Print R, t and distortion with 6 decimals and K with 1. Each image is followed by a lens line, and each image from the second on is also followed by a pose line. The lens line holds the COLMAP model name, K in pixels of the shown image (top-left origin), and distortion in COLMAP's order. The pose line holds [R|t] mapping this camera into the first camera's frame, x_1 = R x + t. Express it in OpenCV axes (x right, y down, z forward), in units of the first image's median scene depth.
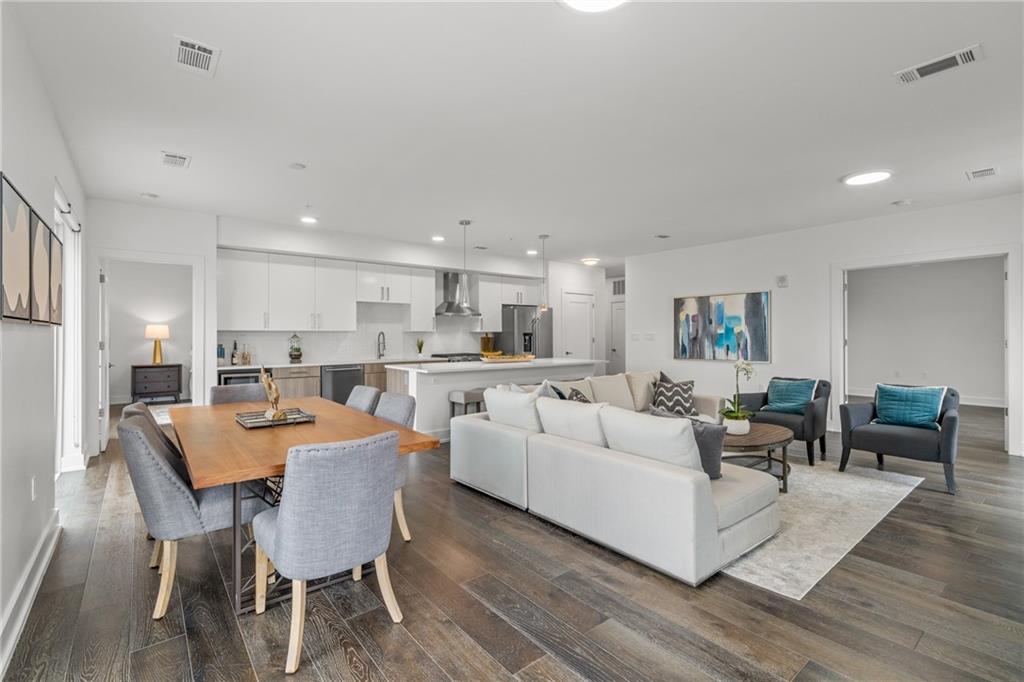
lens RADIAL K [[468.4, 0, 516.5], [0, 468.4, 337.6], [0, 0, 1]] dist [-0.005616, 0.000287]
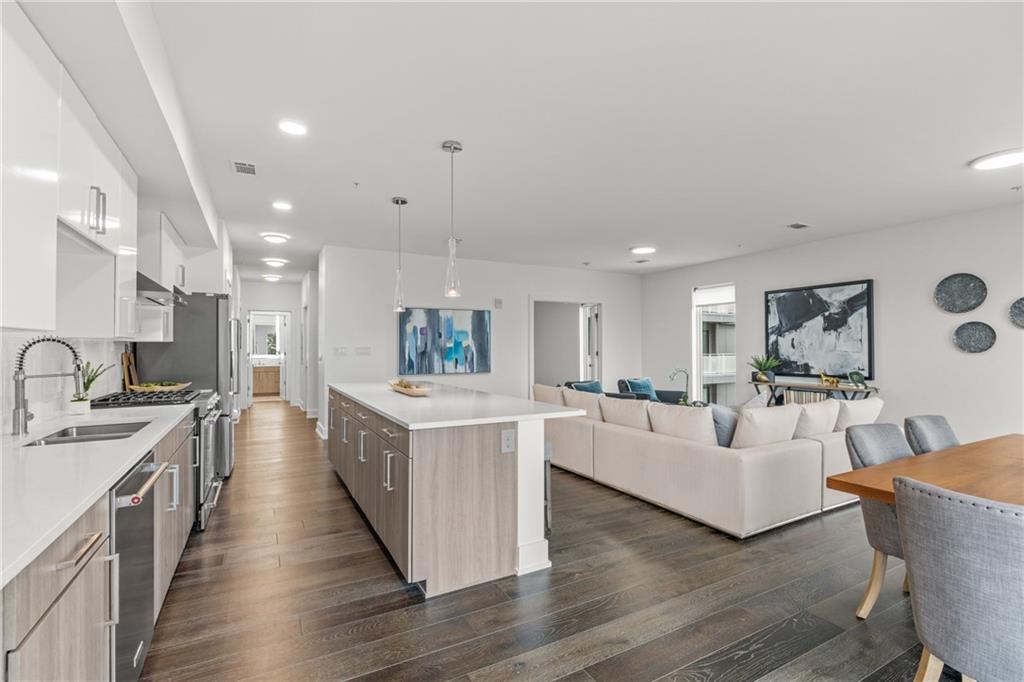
lens RADIAL K [[468.4, 0, 520.0], [0, 468.4, 341.3], [0, 0, 1]] dist [-0.005616, 0.000287]
pose [[0.164320, 0.013760, 0.986311, -0.532408], [0.003915, 0.999886, -0.014602, -0.006052], [-0.986399, 0.006261, 0.164248, 0.674572]]
